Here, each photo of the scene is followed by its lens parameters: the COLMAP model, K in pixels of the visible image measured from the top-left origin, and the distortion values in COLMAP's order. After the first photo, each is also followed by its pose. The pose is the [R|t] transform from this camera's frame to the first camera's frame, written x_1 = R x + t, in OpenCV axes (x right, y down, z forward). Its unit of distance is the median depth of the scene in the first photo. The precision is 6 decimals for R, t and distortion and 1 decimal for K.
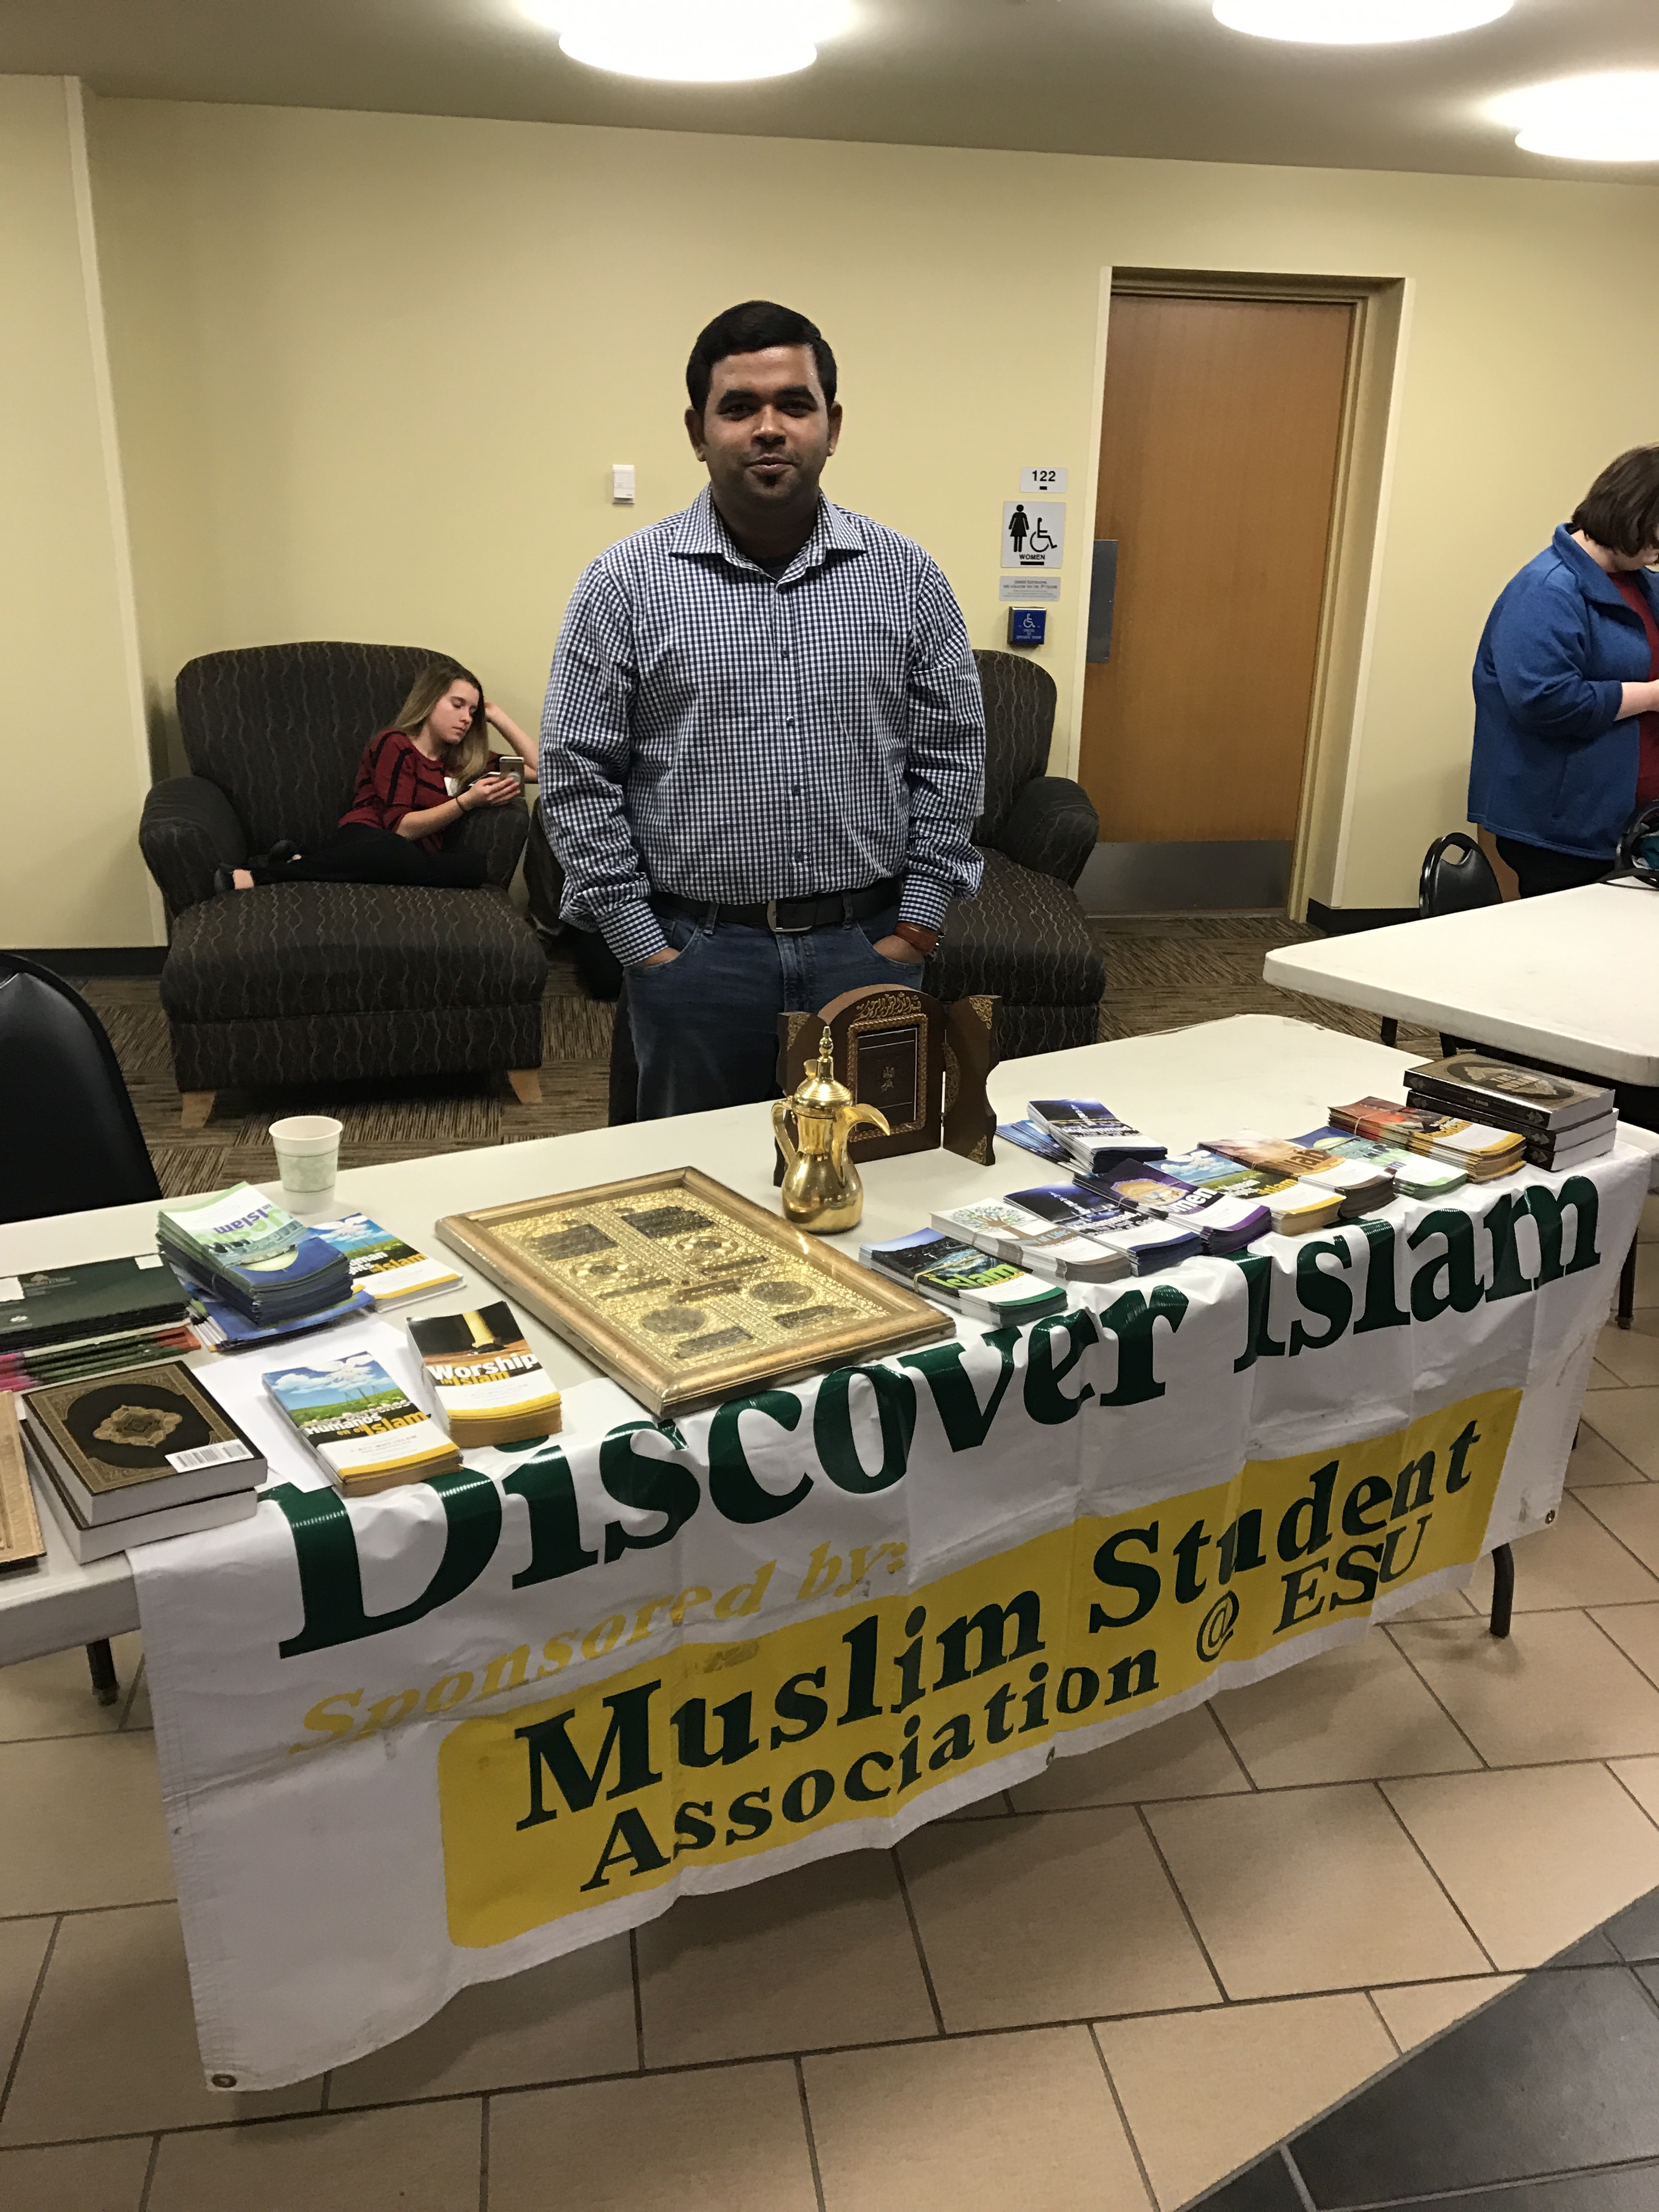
lens RADIAL K [[1806.9, 0, 829.5], [0, 1806.9, 1106.0], [0, 0, 1]] dist [-0.025483, -0.008374]
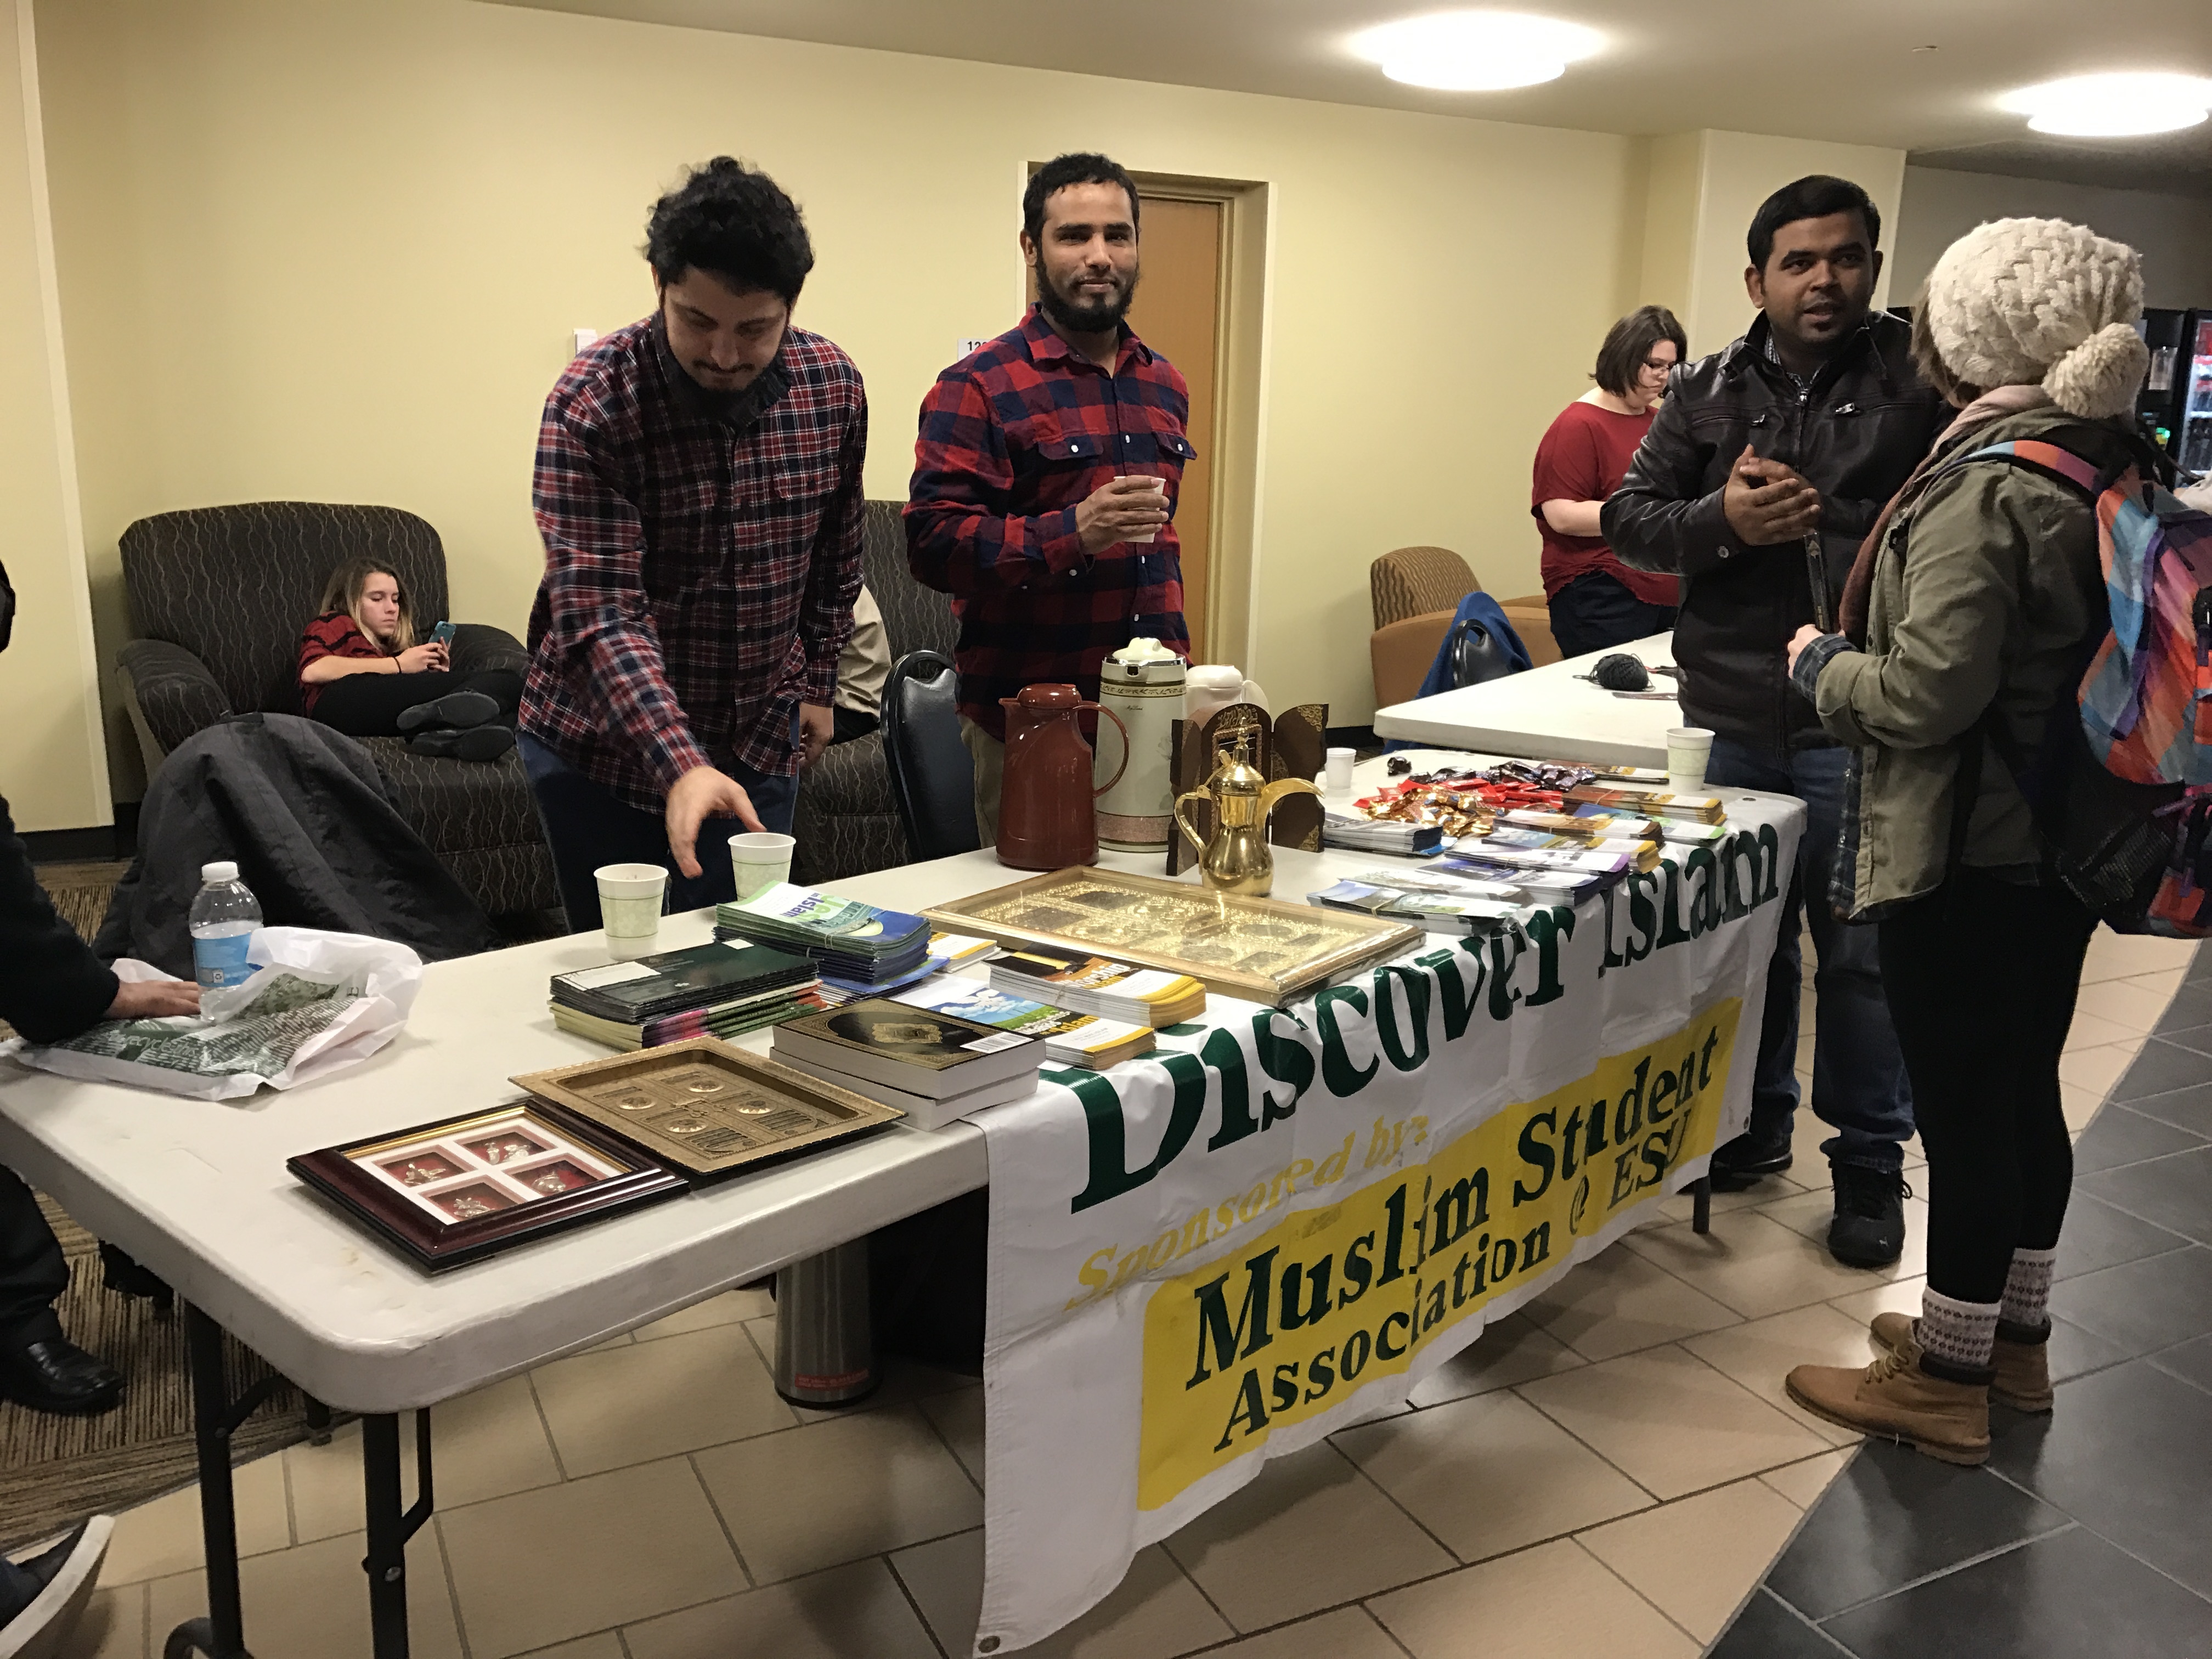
lens RADIAL K [[1806.9, 0, 1106.0], [0, 1806.9, 829.5], [0, 0, 1]] dist [-0.025483, -0.008374]
pose [[0.955595, -0.064424, 0.287556, -0.481549], [0.092342, 0.992128, -0.084592, 0.132686], [-0.279842, 0.107390, 0.954021, -0.096973]]
